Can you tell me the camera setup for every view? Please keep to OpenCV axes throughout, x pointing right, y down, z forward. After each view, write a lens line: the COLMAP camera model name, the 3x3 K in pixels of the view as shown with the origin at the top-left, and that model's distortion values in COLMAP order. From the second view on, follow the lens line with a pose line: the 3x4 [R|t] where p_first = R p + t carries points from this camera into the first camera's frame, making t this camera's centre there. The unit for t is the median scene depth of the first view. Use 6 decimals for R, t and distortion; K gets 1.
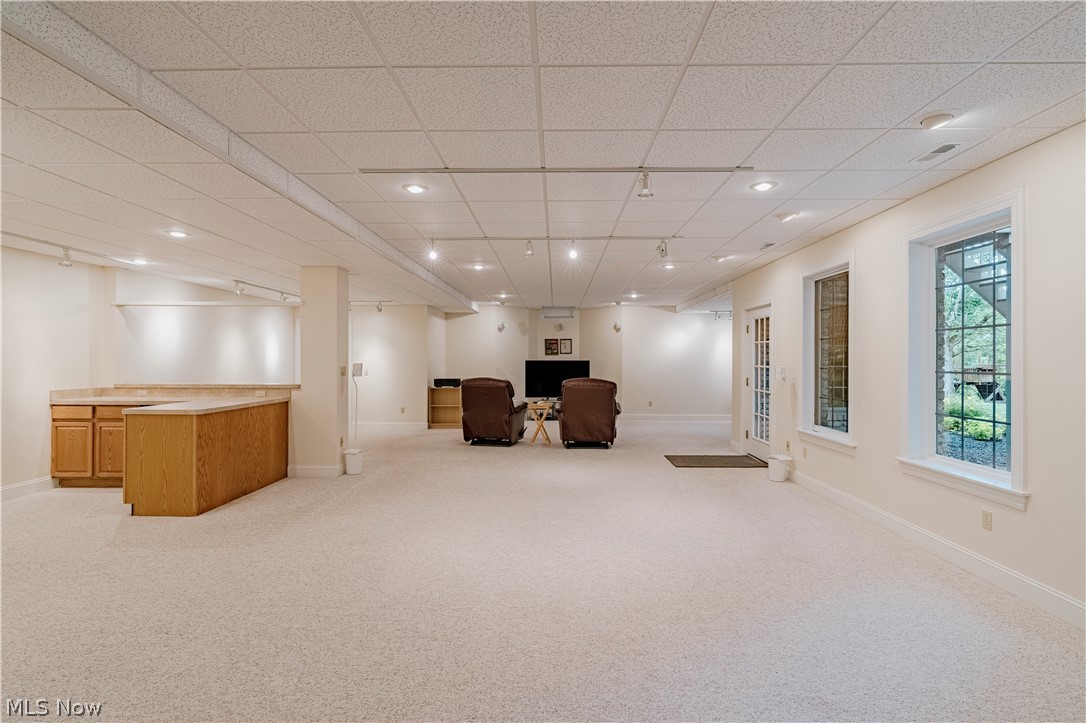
lens RADIAL K [[522.5, 0, 545.6], [0, 522.5, 358.5], [0, 0, 1]] dist [-0.005432, 0.000054]
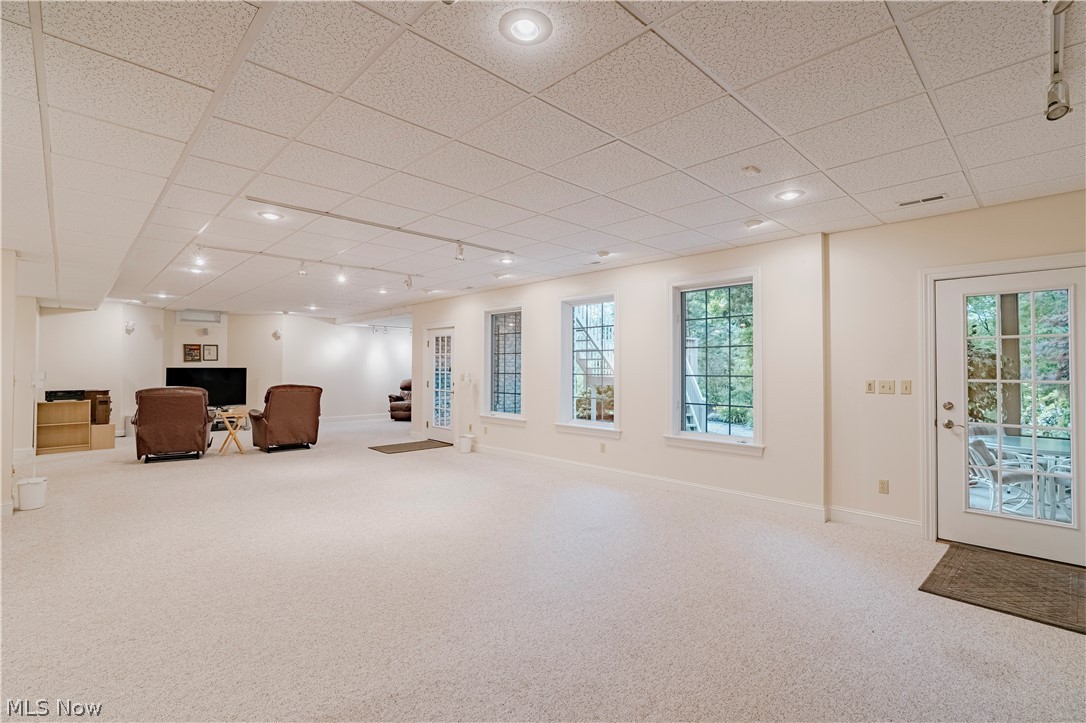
lens RADIAL K [[502.8, 0, 538.6], [0, 502.8, 363.3], [0, 0, 1]] dist [-0.003782, 0.000215]
pose [[0.708063, 0.005261, 0.706130, -0.294927], [-0.002469, 0.999985, -0.004975, -0.001788], [-0.706145, 0.001779, 0.708065, -0.084075]]
